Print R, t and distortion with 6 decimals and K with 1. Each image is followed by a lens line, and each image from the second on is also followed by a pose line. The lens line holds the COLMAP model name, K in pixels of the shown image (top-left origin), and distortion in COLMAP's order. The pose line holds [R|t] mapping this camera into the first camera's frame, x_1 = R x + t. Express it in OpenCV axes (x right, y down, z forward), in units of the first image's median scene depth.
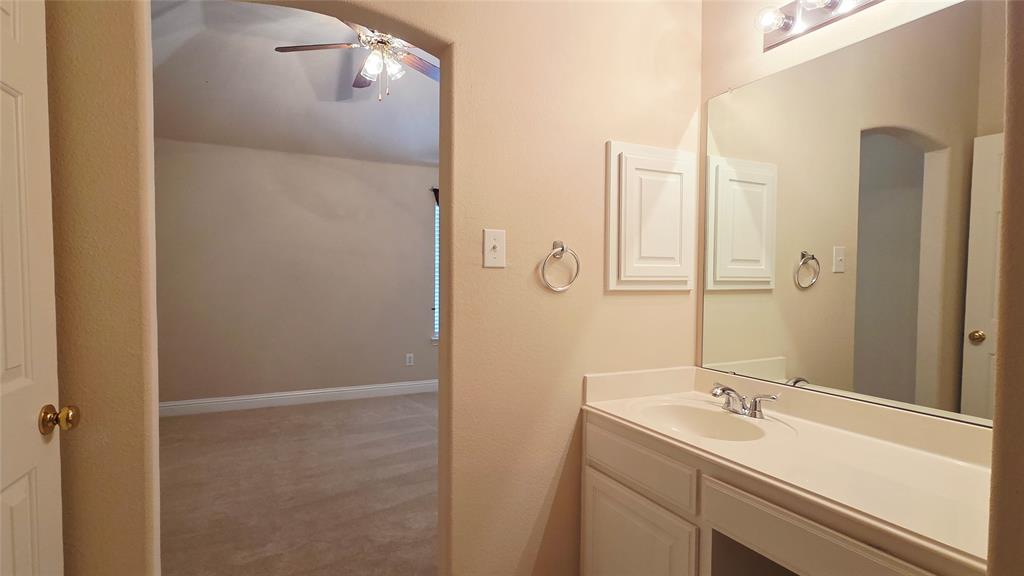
lens RADIAL K [[517.2, 0, 503.4], [0, 517.2, 293.1], [0, 0, 1]] dist [0.012107, -0.001132]
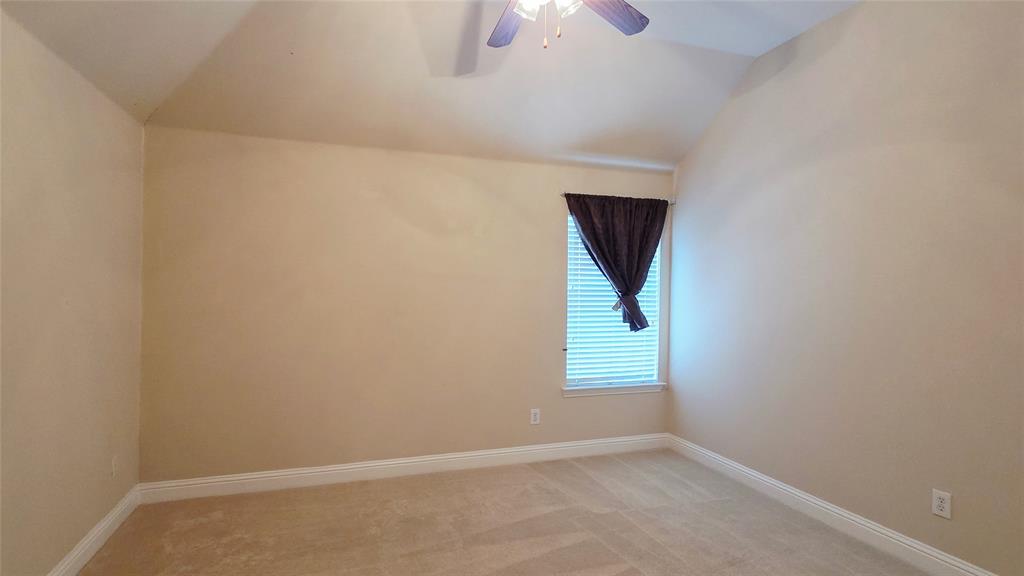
lens RADIAL K [[517.2, 0, 503.4], [0, 517.2, 293.1], [0, 0, 1]] dist [0.012107, -0.001132]
pose [[0.992497, -0.000152, -0.122269, -0.155932], [-0.003201, 0.999624, -0.027224, -0.037366], [0.122227, 0.027411, 0.992124, 0.270039]]
